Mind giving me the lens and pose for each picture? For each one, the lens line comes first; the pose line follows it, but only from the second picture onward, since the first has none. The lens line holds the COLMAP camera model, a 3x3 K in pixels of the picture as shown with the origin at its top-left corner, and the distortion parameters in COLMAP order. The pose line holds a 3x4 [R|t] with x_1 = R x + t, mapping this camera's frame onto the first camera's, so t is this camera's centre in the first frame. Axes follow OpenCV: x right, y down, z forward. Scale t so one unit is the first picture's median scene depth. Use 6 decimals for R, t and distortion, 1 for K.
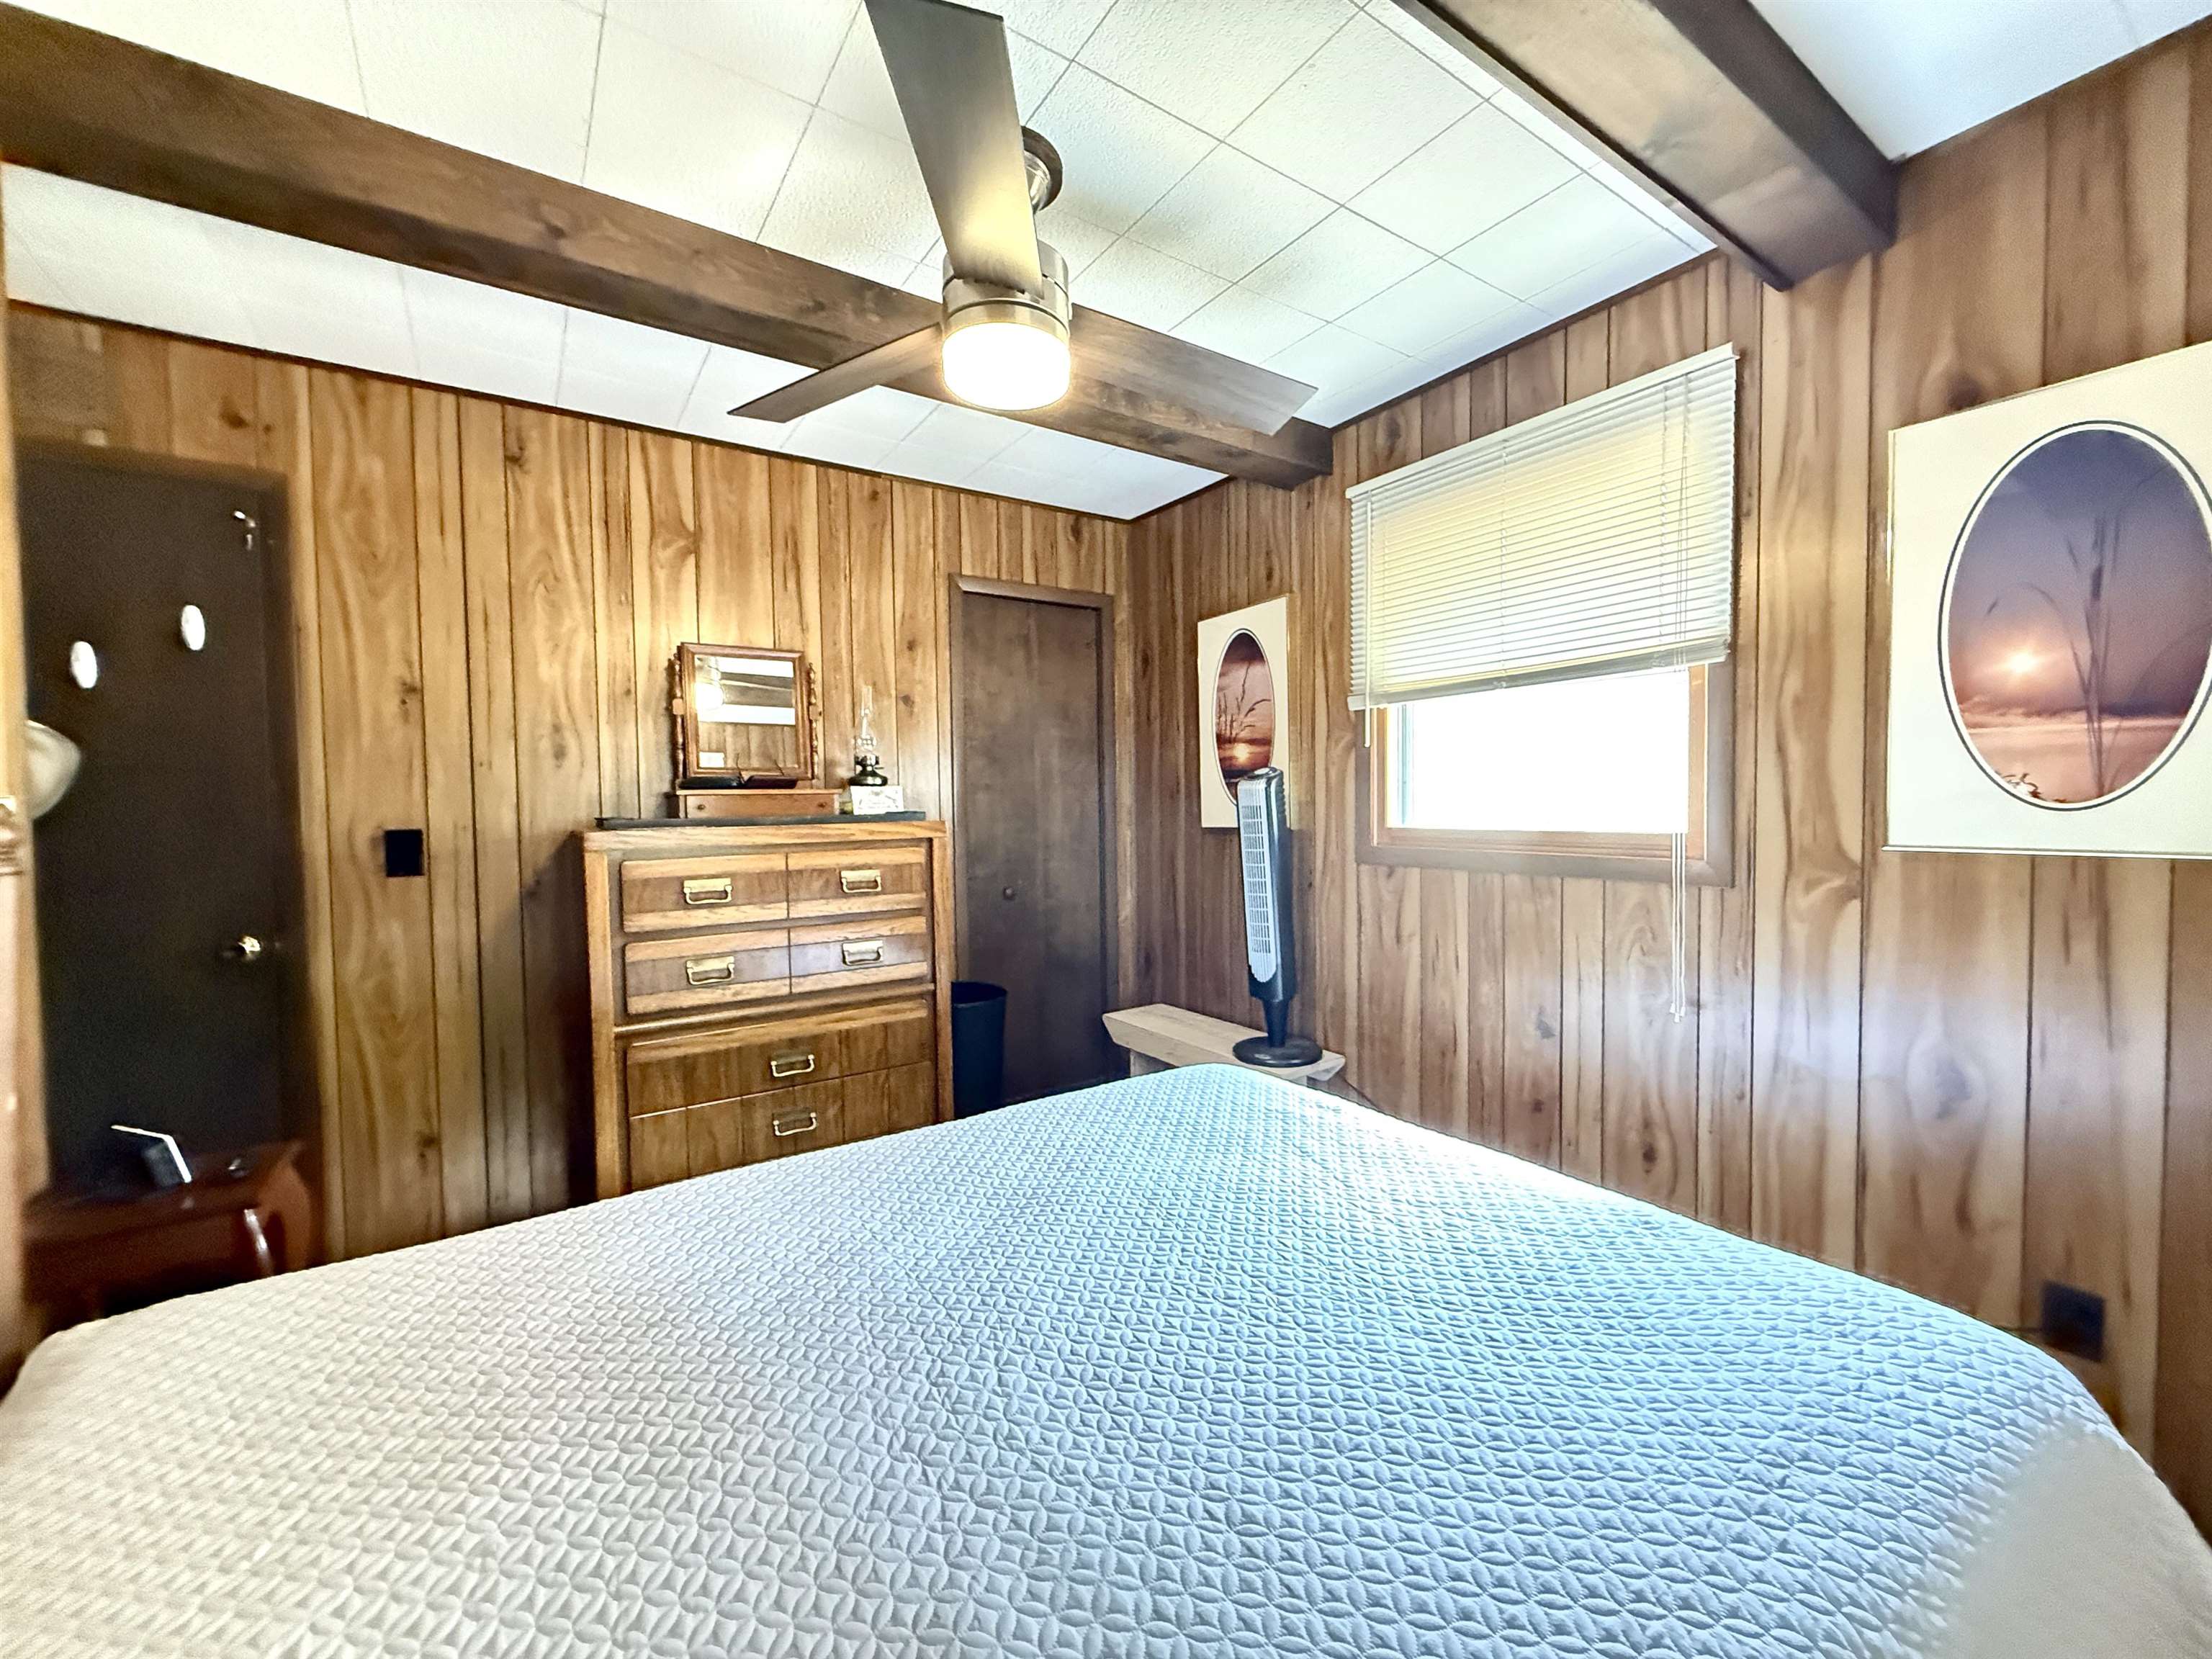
lens RADIAL K [[891.2, 0, 1093.3], [0, 891.2, 834.2], [0, 0, 1]] dist [-0.000580, -0.000189]
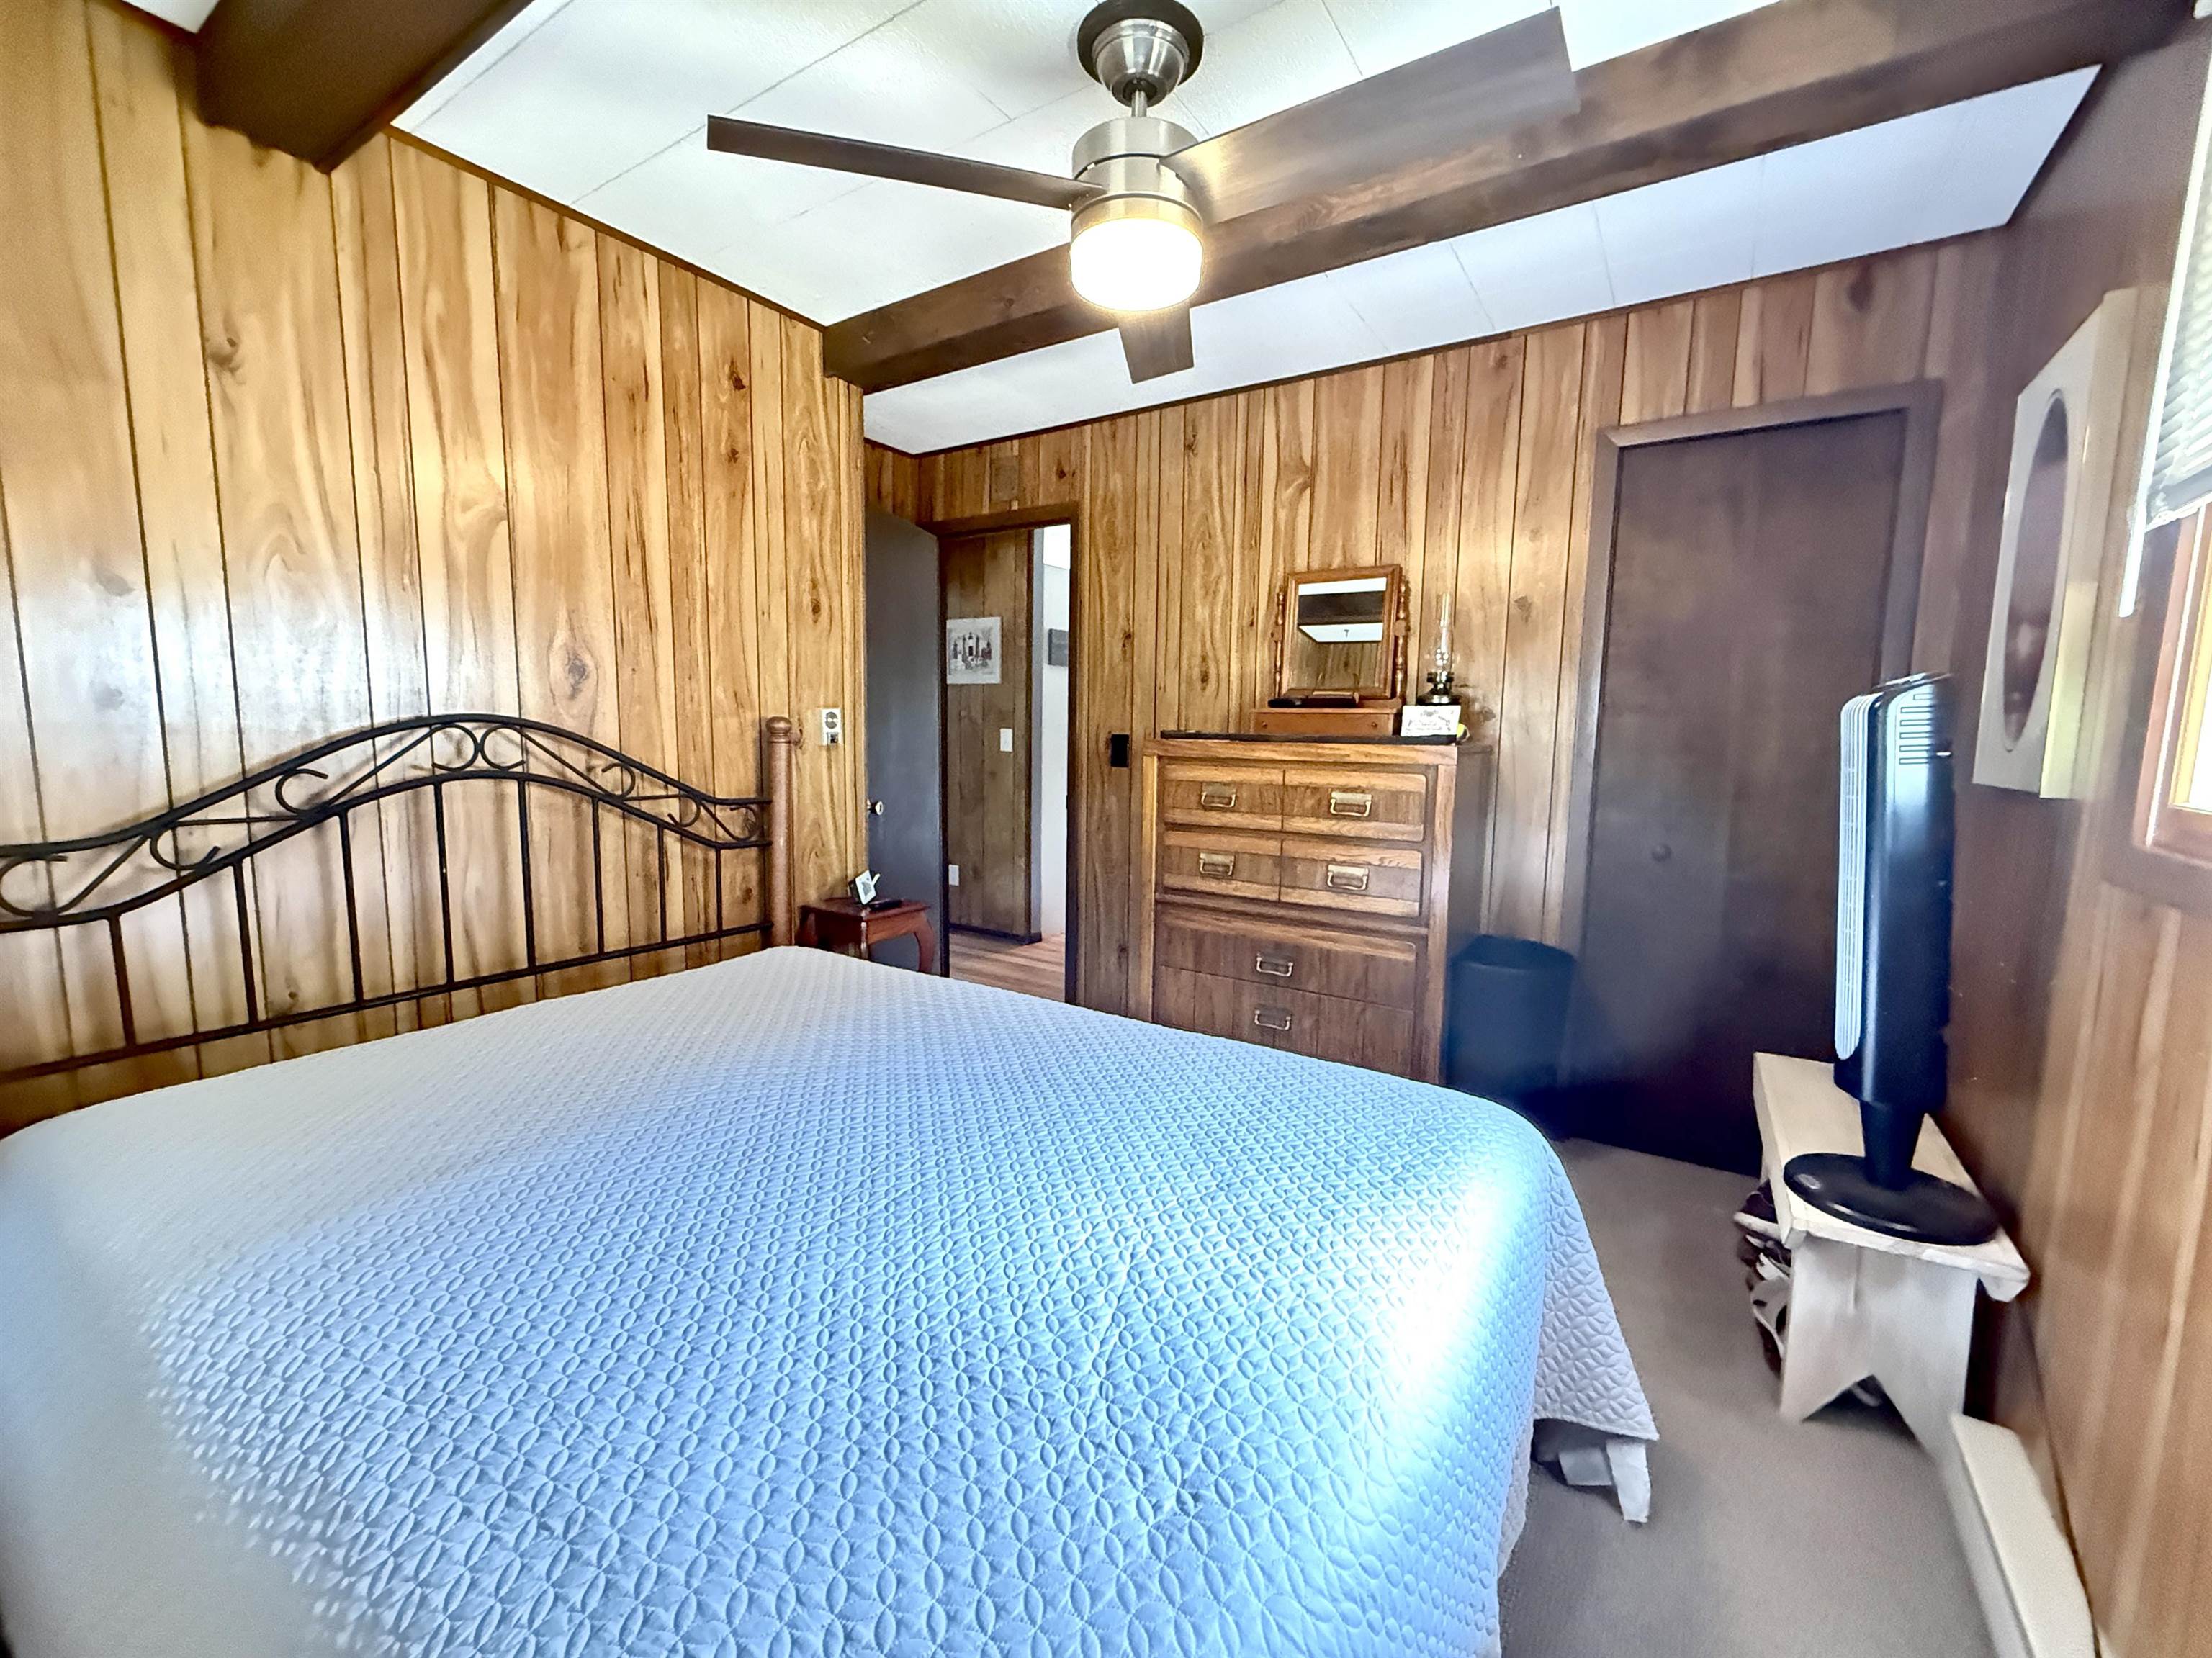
lens RADIAL K [[891.2, 0, 1094.2], [0, 891.2, 828.0], [0, 0, 1]] dist [-0.000580, -0.000189]
pose [[0.392687, 0.128450, -0.910658, 0.516761], [-0.051812, 0.991715, 0.117542, -0.020918], [0.918211, 0.001026, 0.396089, 0.359702]]
